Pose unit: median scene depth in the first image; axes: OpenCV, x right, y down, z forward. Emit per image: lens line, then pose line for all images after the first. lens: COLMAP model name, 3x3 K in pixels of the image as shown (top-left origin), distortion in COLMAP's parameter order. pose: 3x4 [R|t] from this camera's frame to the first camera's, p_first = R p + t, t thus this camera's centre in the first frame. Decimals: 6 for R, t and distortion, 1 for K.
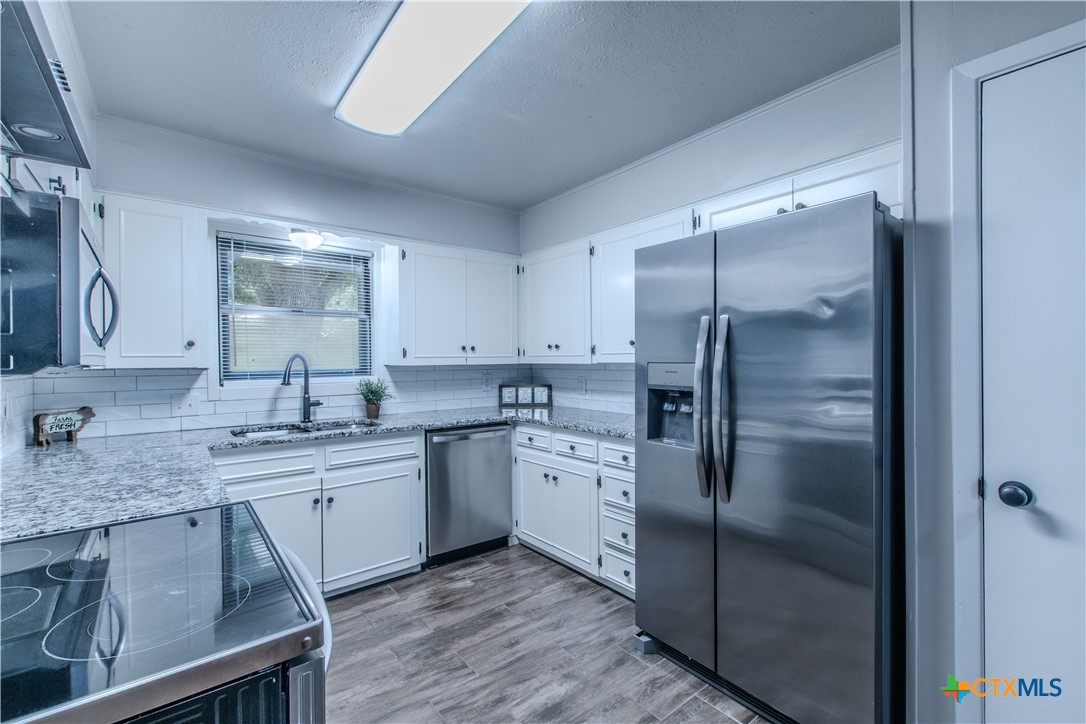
lens RADIAL K [[465.7, 0, 543.0], [0, 465.7, 362.0], [0, 0, 1]] dist [0.000679, 0.000134]
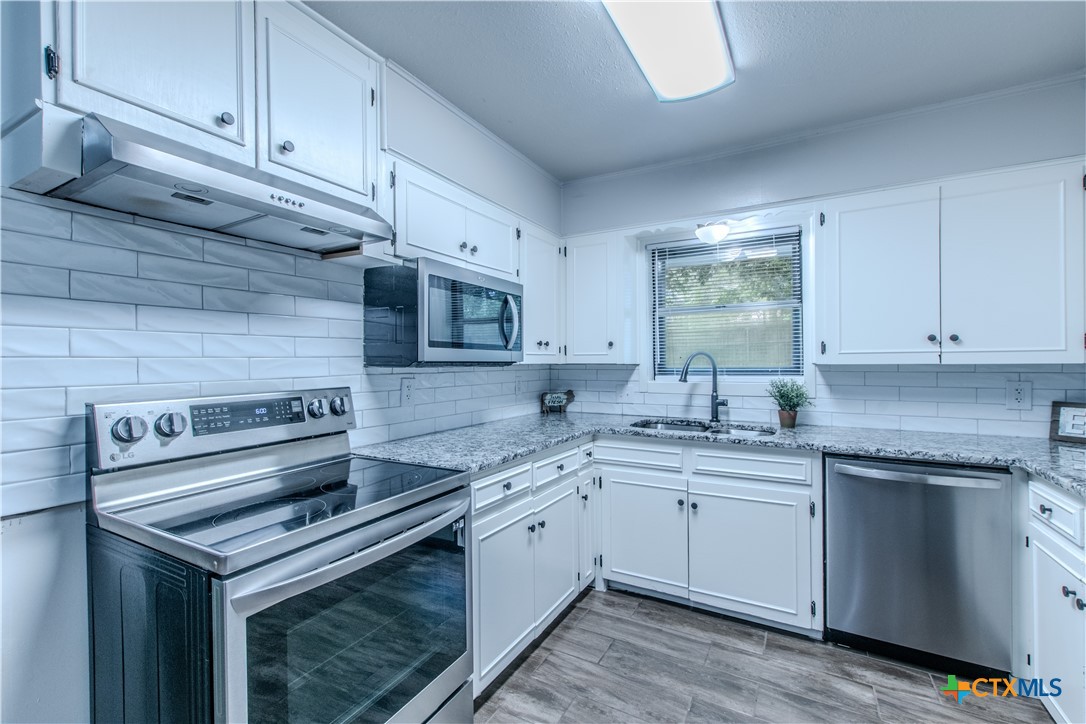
lens RADIAL K [[465.7, 0, 543.0], [0, 465.7, 362.0], [0, 0, 1]] dist [0.000679, 0.000134]
pose [[0.378533, 0.008299, -0.925551, 0.260253], [-0.001338, 0.999964, 0.008419, -0.001789], [0.925587, -0.001948, 0.378530, 0.316758]]
